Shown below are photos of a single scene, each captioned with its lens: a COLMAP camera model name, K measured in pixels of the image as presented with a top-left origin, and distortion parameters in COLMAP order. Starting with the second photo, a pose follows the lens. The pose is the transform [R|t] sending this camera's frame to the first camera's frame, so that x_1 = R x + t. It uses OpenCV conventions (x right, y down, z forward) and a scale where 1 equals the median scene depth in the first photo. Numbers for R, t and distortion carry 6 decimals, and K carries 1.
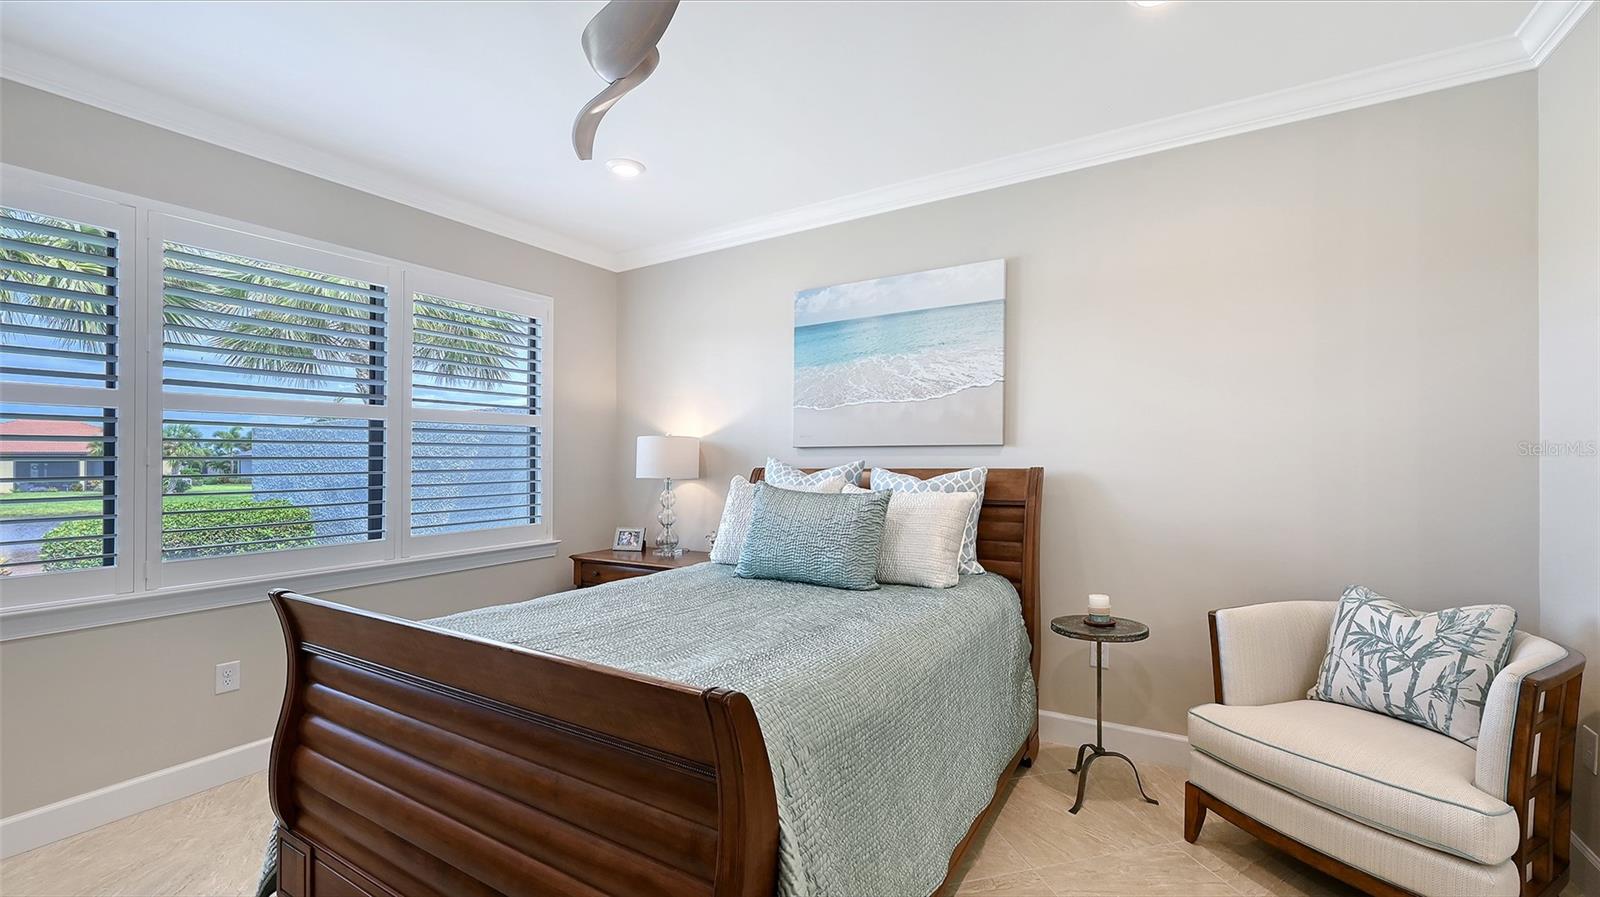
lens RADIAL K [[645.5, 0, 813.8], [0, 645.5, 444.5], [0, 0, 1]] dist [-0.000578, 0.000556]
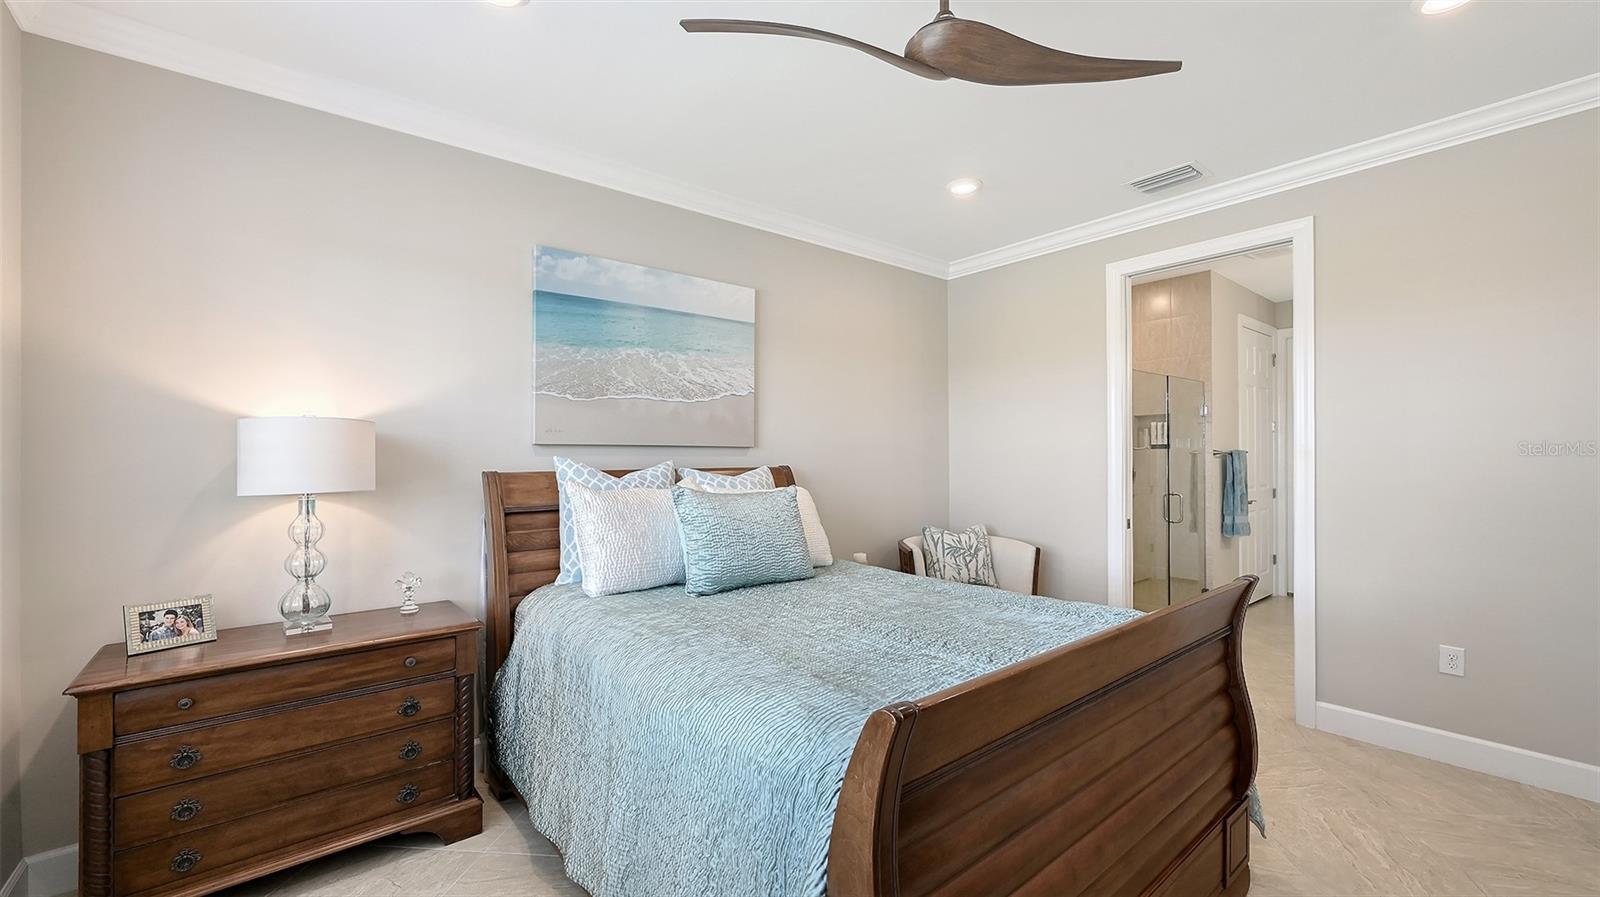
lens RADIAL K [[645.5, 0, 798.0], [0, 645.5, 444.1], [0, 0, 1]] dist [-0.000578, 0.000556]
pose [[0.336552, 0.023086, 0.941382, -0.736842], [-0.019642, 0.999654, -0.017493, 0.013406], [-0.941460, -0.012603, 0.336889, 0.493392]]
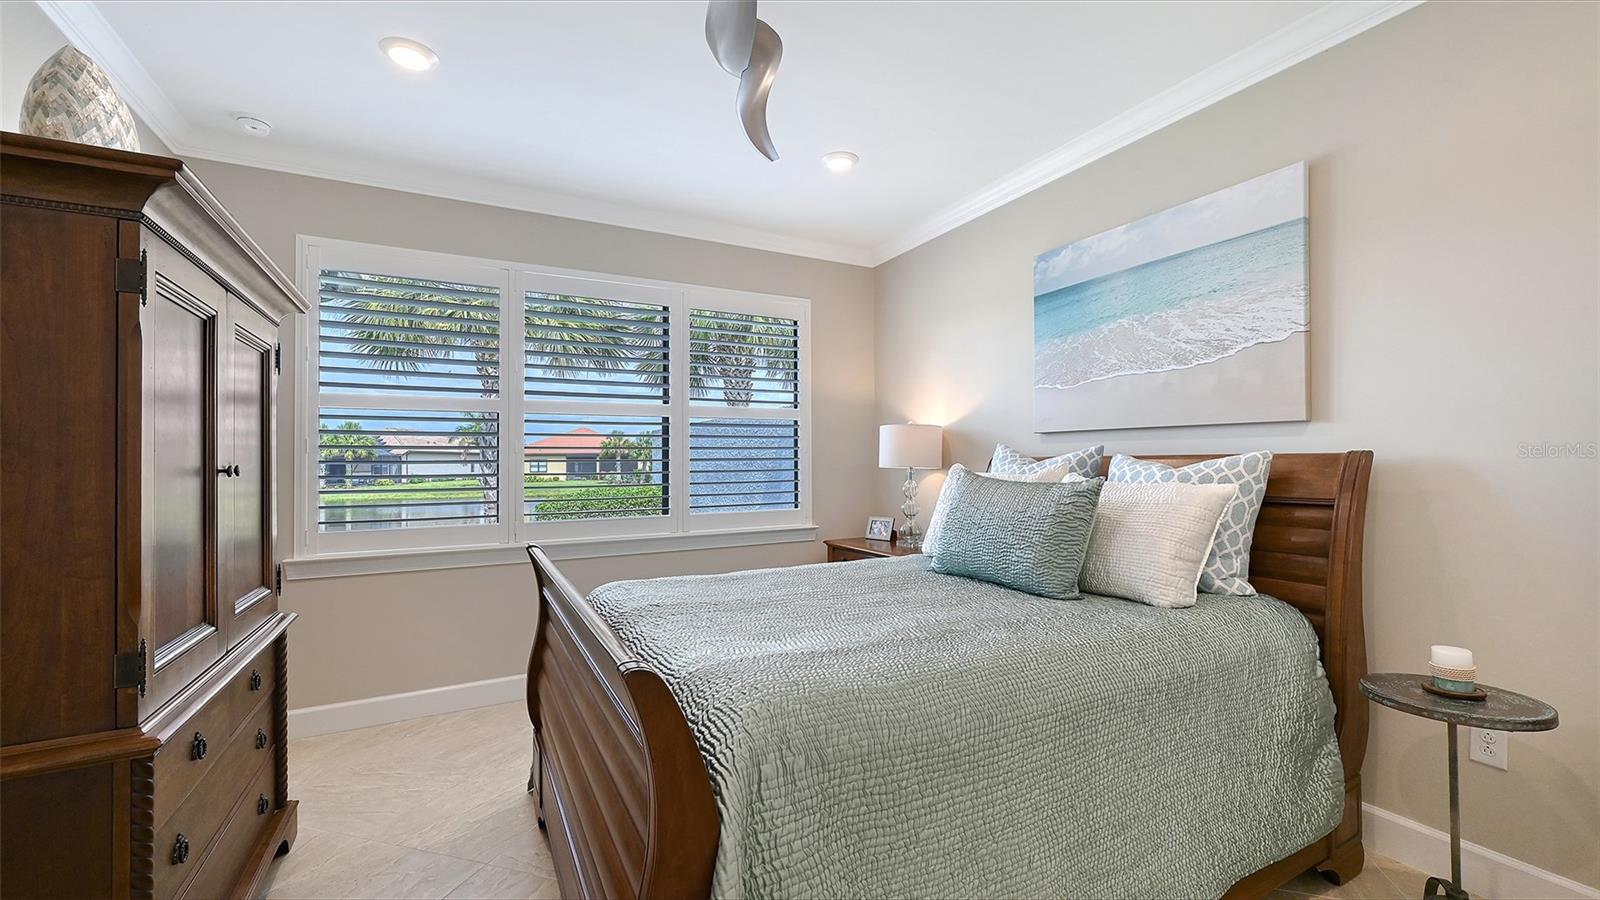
lens RADIAL K [[645.5, 0, 806.5], [0, 645.5, 434.9], [0, 0, 1]] dist [-0.000578, 0.000556]
pose [[0.857058, -0.020151, -0.514825, 0.173572], [0.014224, 0.999779, -0.015453, 0.018494], [0.515023, 0.005921, 0.857156, 0.095439]]
